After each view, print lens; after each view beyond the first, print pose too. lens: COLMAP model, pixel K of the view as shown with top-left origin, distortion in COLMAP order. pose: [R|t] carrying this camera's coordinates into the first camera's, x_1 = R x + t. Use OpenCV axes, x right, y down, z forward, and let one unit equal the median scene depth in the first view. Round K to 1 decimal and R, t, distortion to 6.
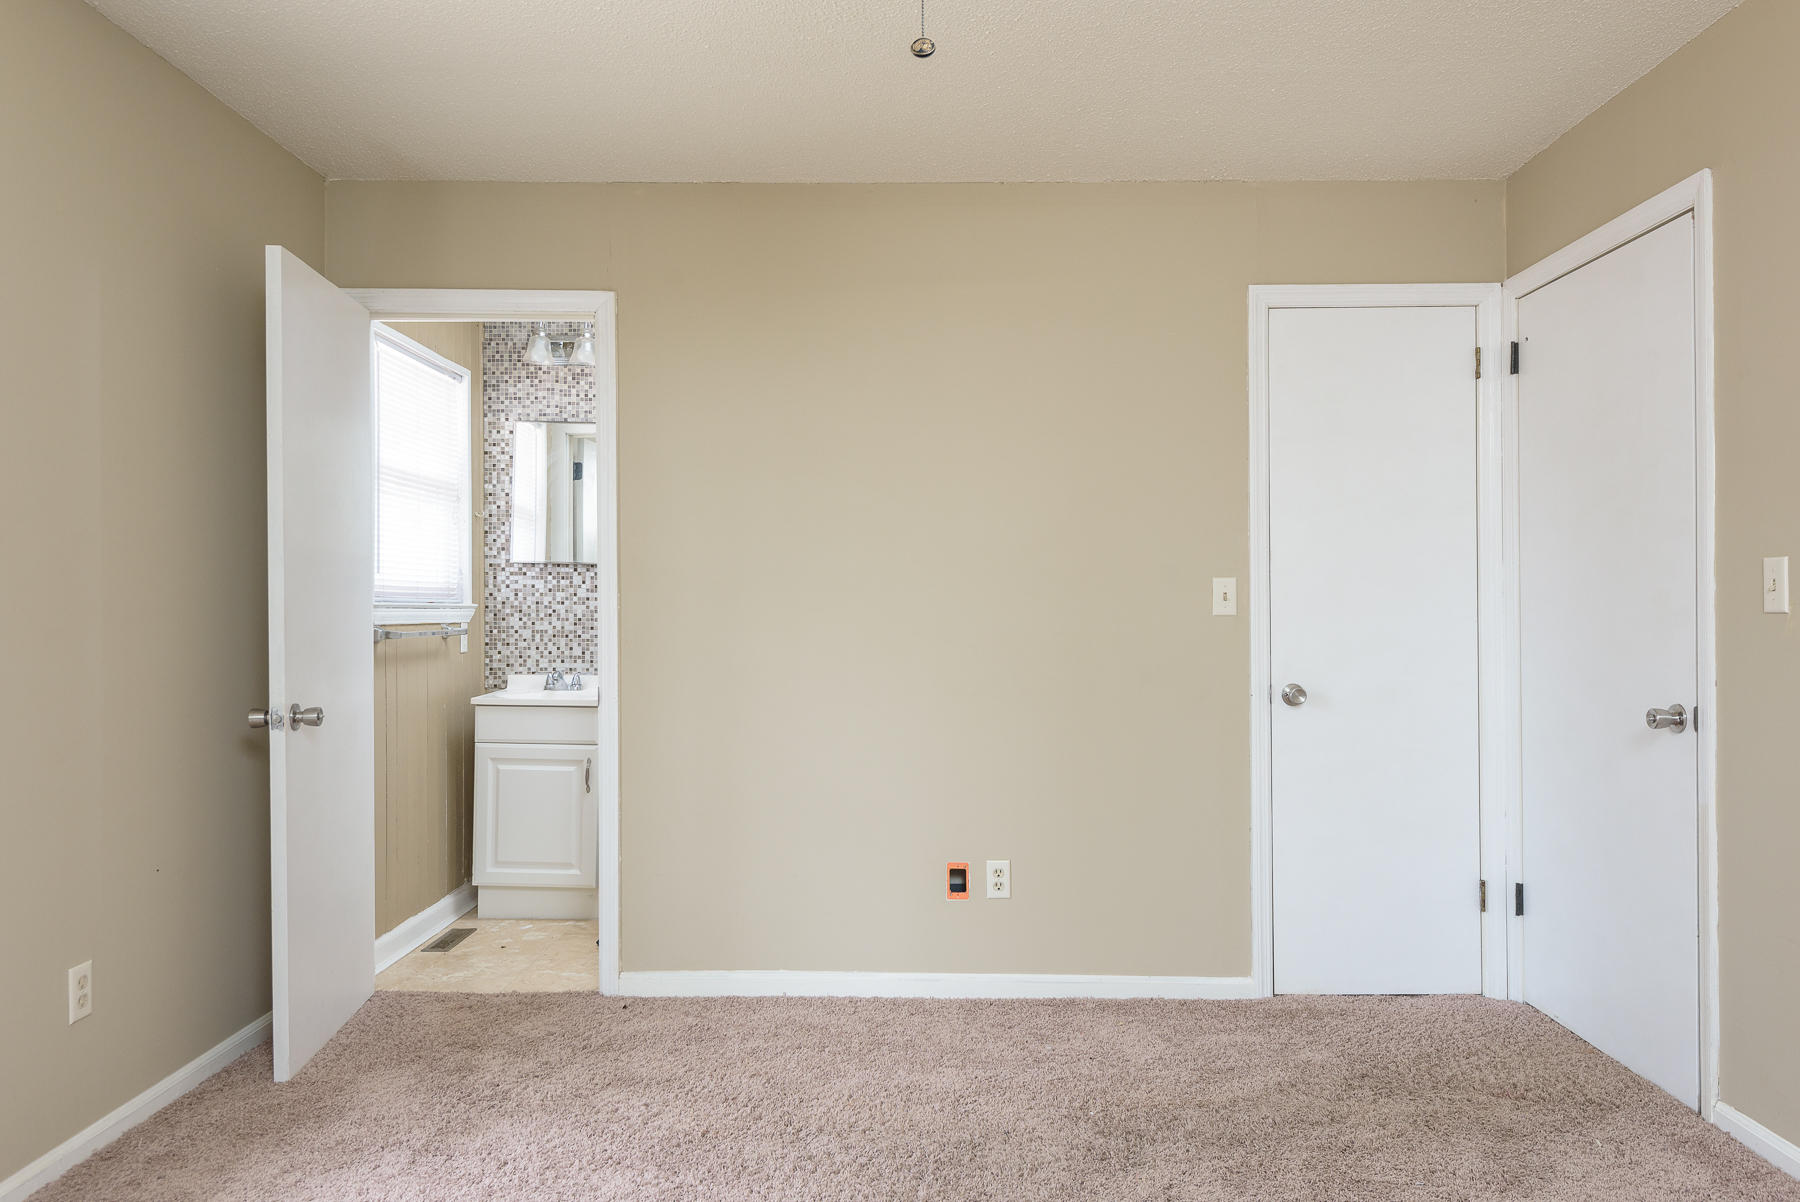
lens RADIAL K [[1338.0, 0, 896.8], [0, 1338.0, 597.0], [0, 0, 1]] dist [-0.005084, 0.000593]
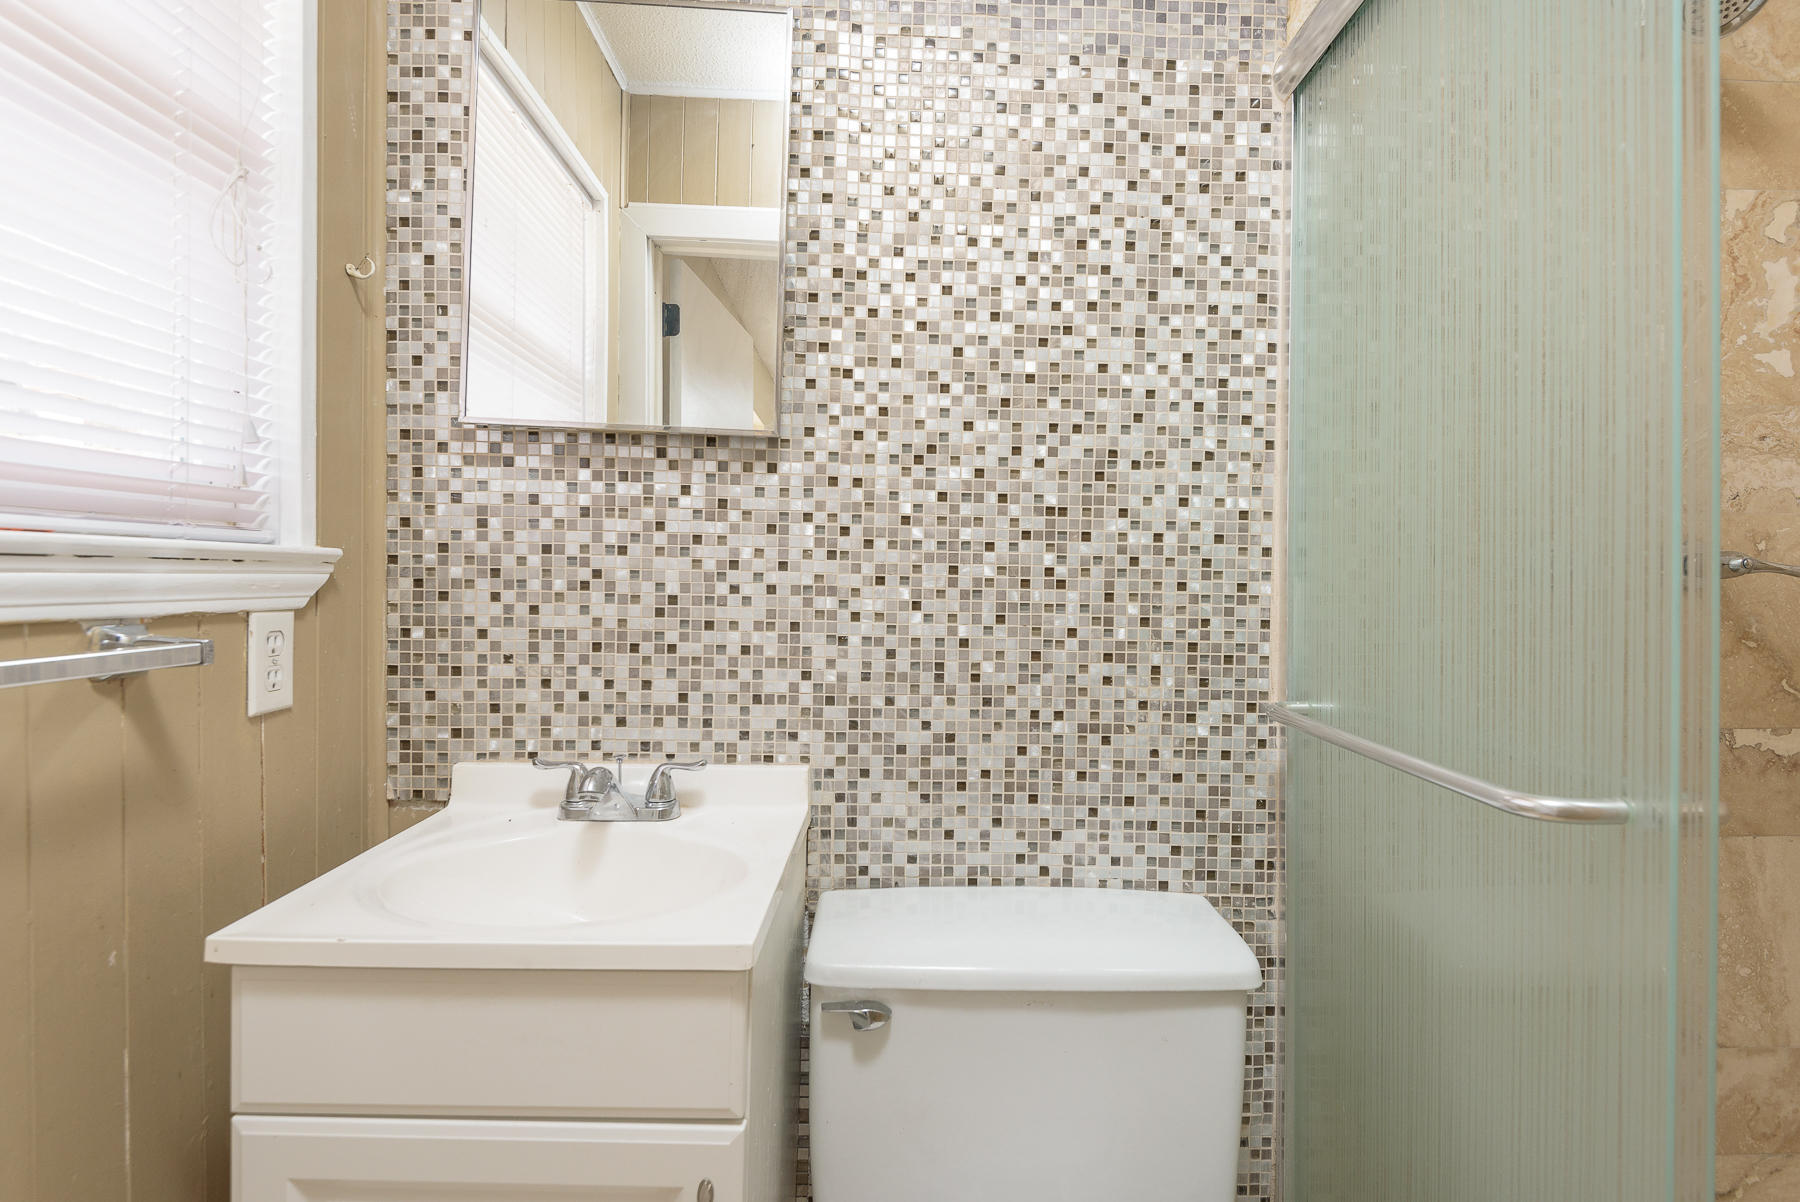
lens RADIAL K [[864.9, 0, 908.5], [0, 864.9, 590.7], [0, 0, 1]] dist [0.003927, 0.000116]
pose [[0.999382, 0.010011, 0.033698, -0.184696], [-0.010294, 0.999913, 0.008237, 0.012247], [-0.033613, -0.008579, 0.999398, 0.778696]]
